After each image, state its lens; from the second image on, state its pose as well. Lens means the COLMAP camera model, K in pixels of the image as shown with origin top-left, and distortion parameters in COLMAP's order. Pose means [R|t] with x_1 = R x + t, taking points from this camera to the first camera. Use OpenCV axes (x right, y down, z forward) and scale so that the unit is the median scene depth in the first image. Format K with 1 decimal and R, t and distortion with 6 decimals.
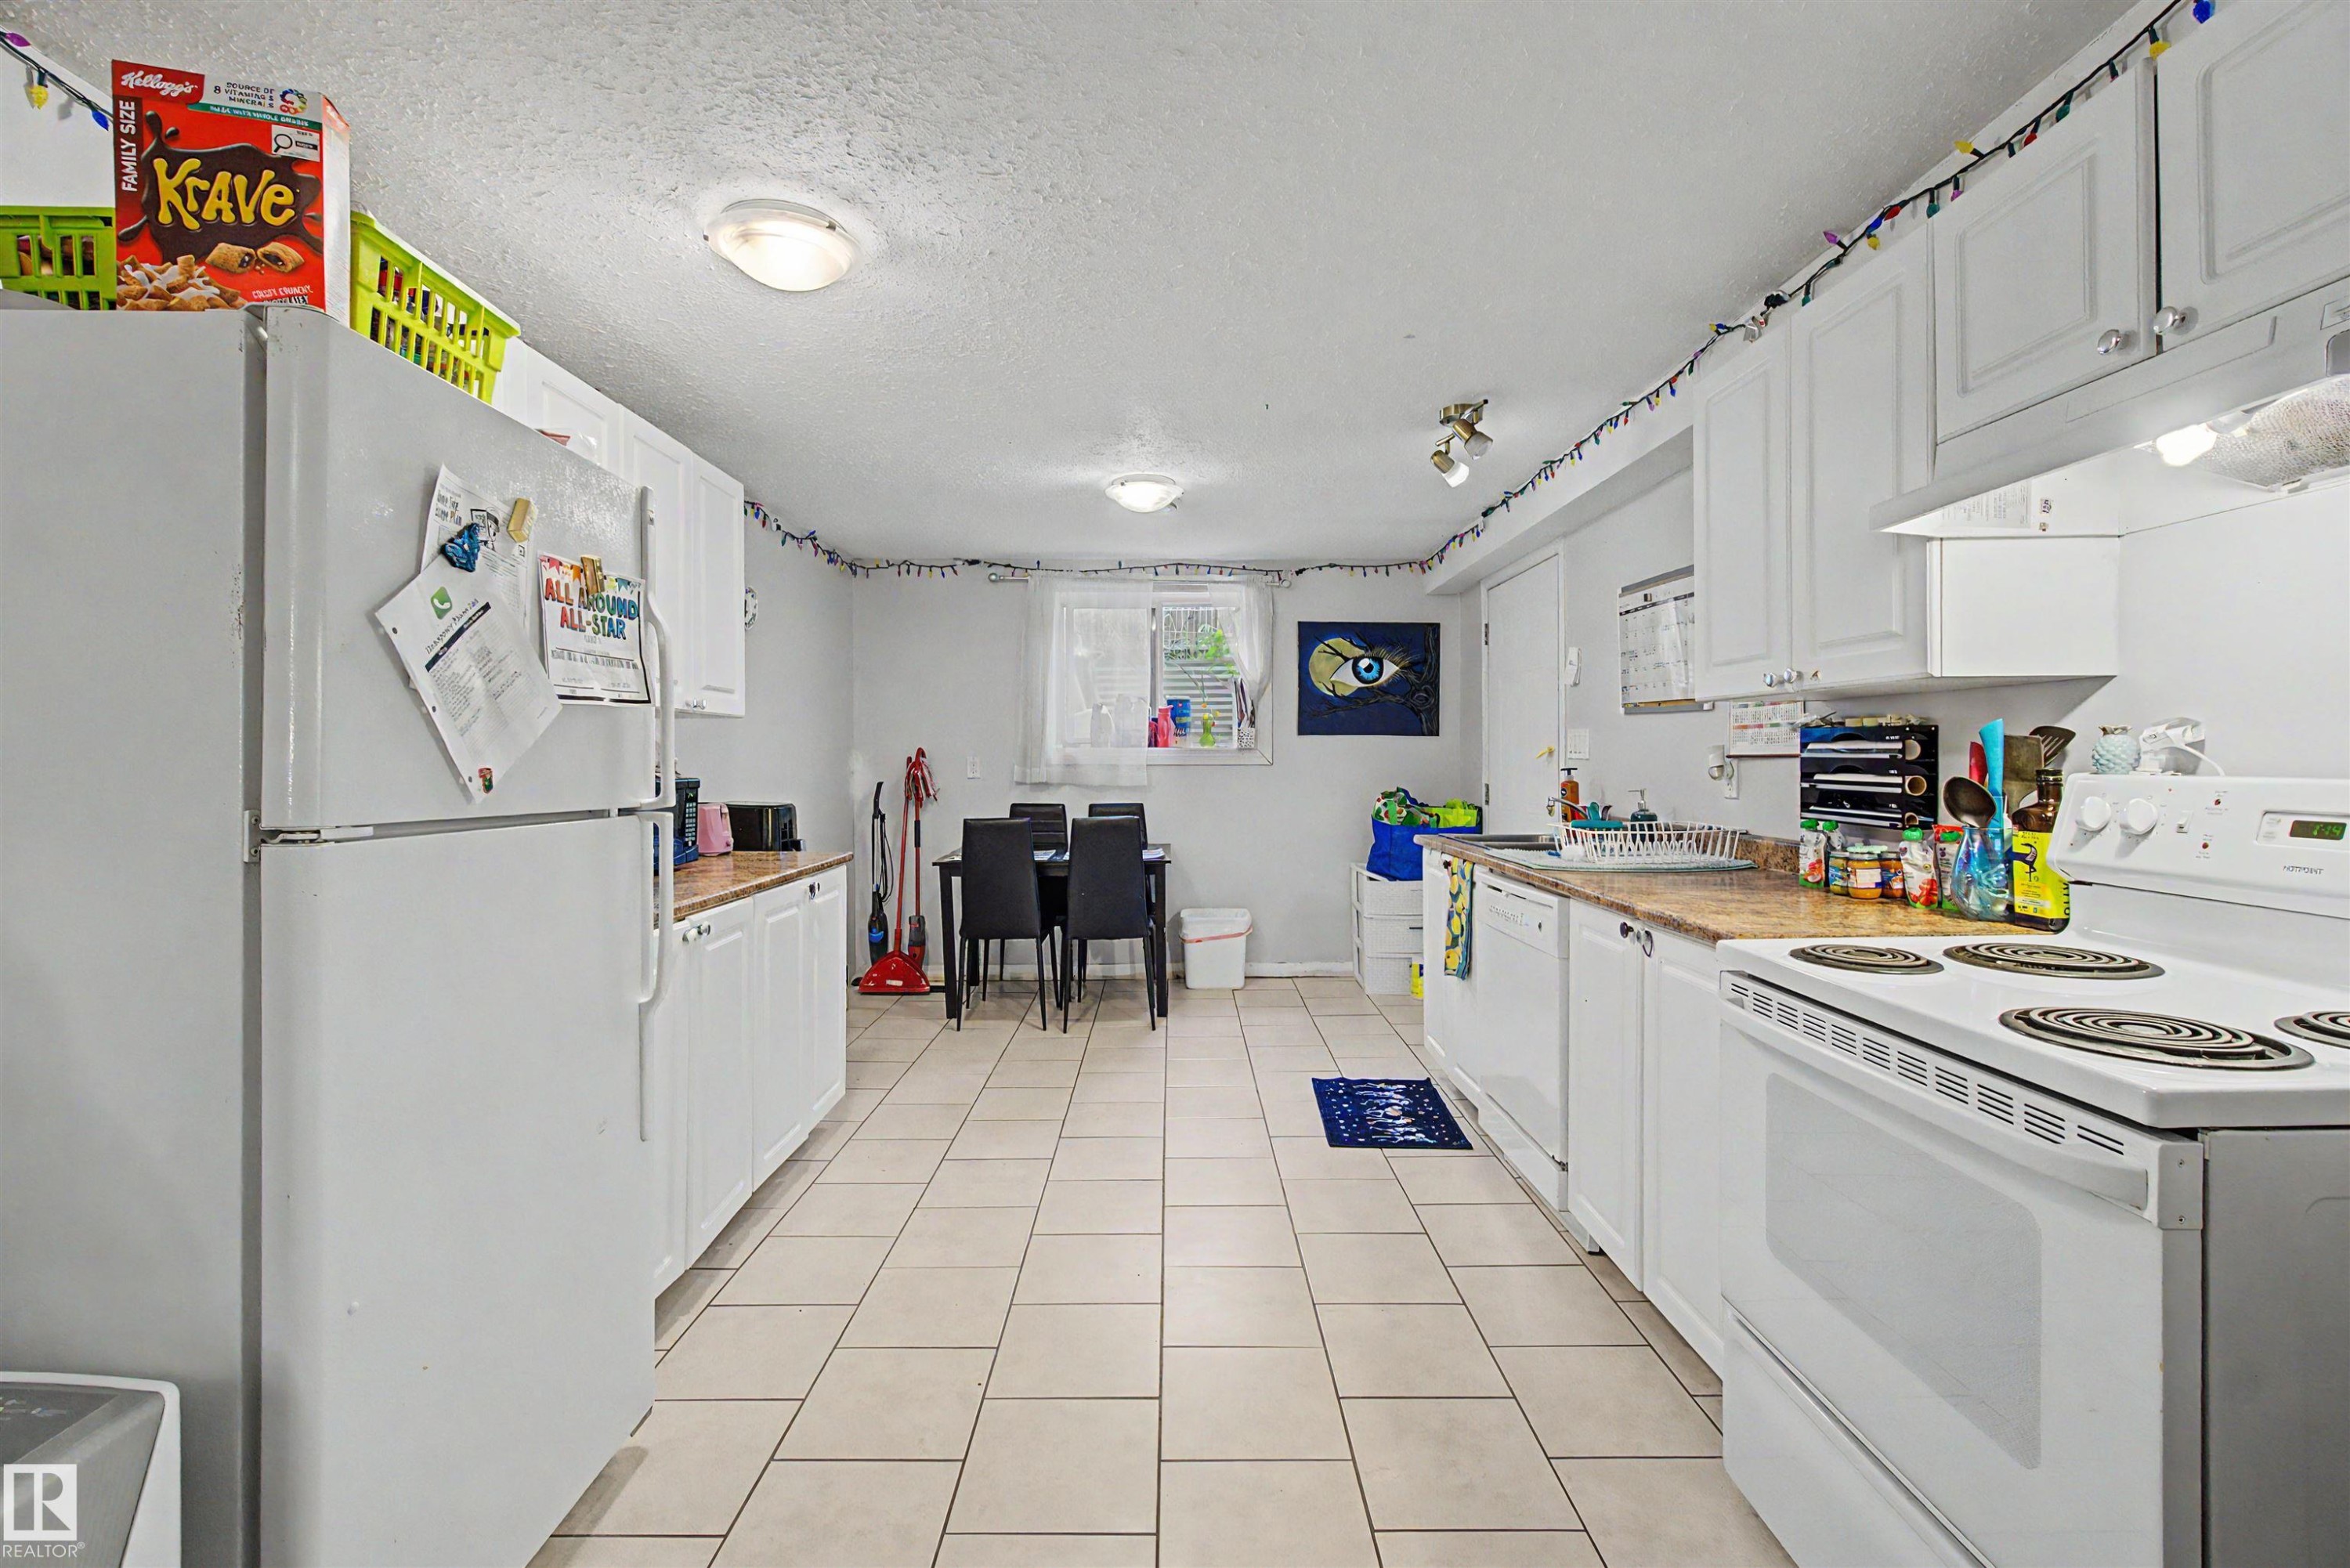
lens RADIAL K [[1018.9, 0, 1175.4], [0, 1018.9, 773.1], [0, 0, 1]] dist [-0.001089, 0.000692]
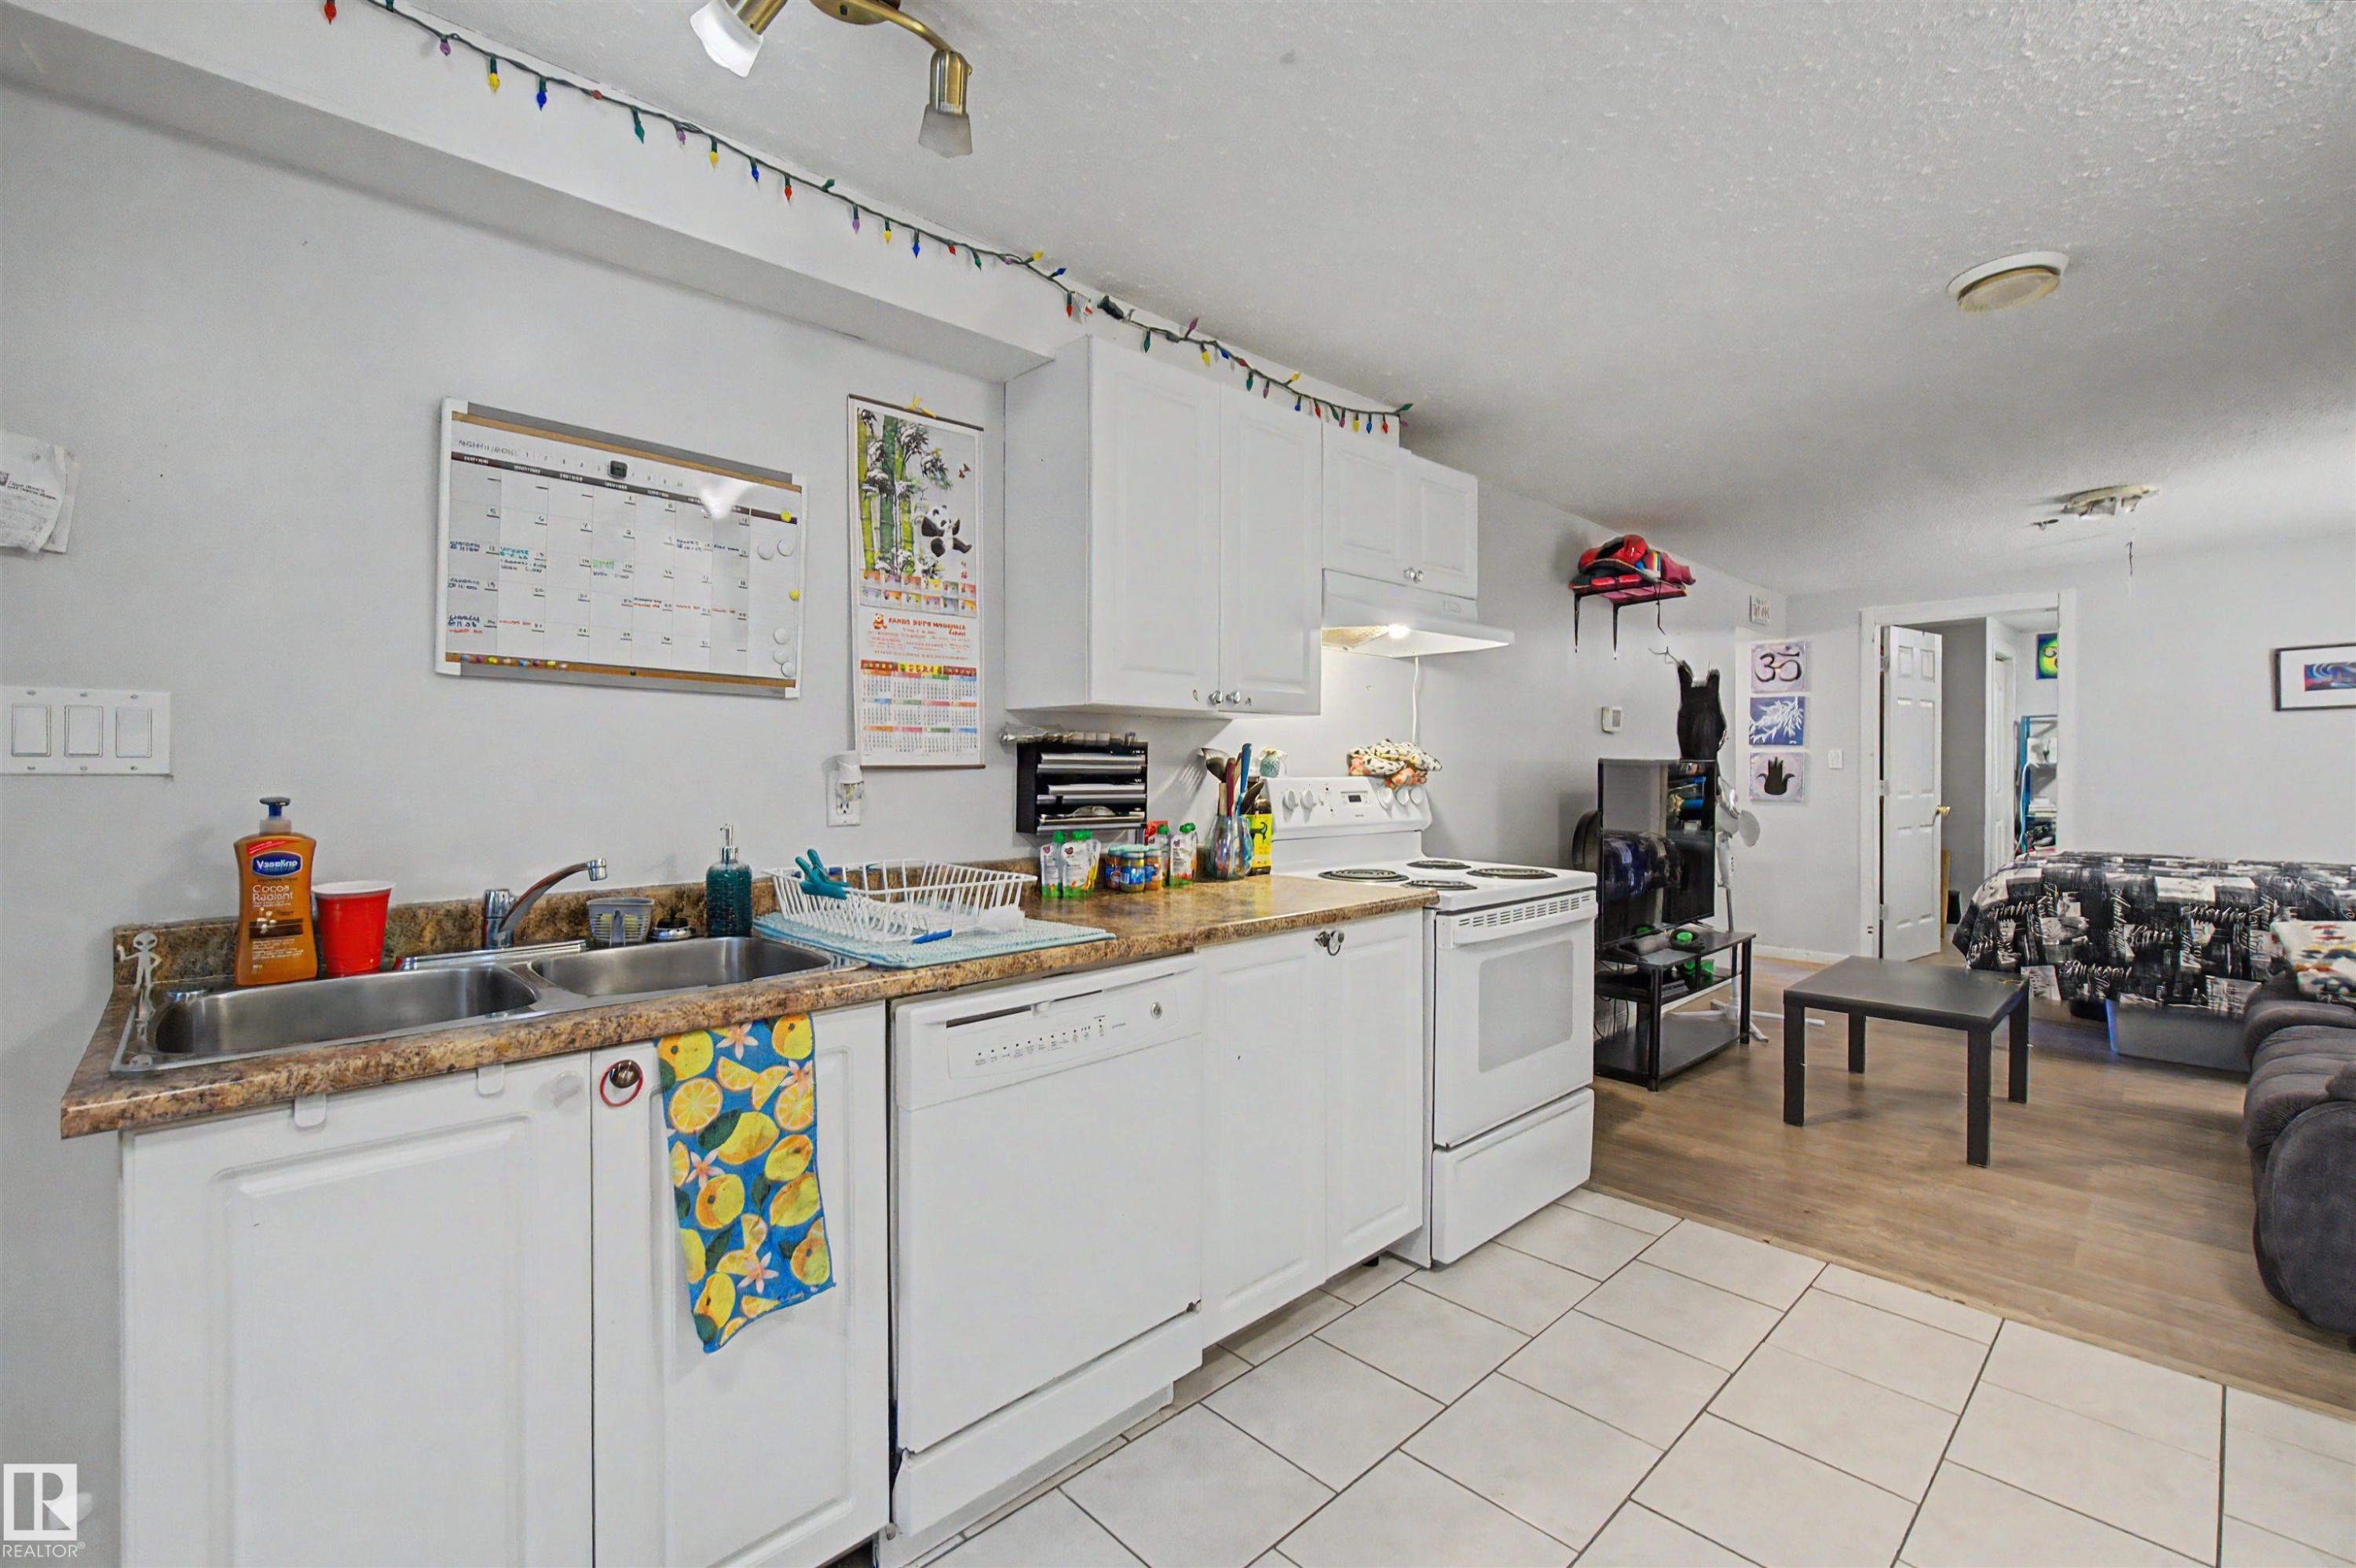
lens RADIAL K [[1021.5, 0, 1178.4], [0, 1021.5, 773.1], [0, 0, 1]] dist [-0.001089, 0.000692]
pose [[-0.686254, -0.003298, 0.727354, -0.103399], [0.011168, 0.999824, 0.015071, -0.014359], [-0.727276, 0.018465, -0.686097, 0.925564]]
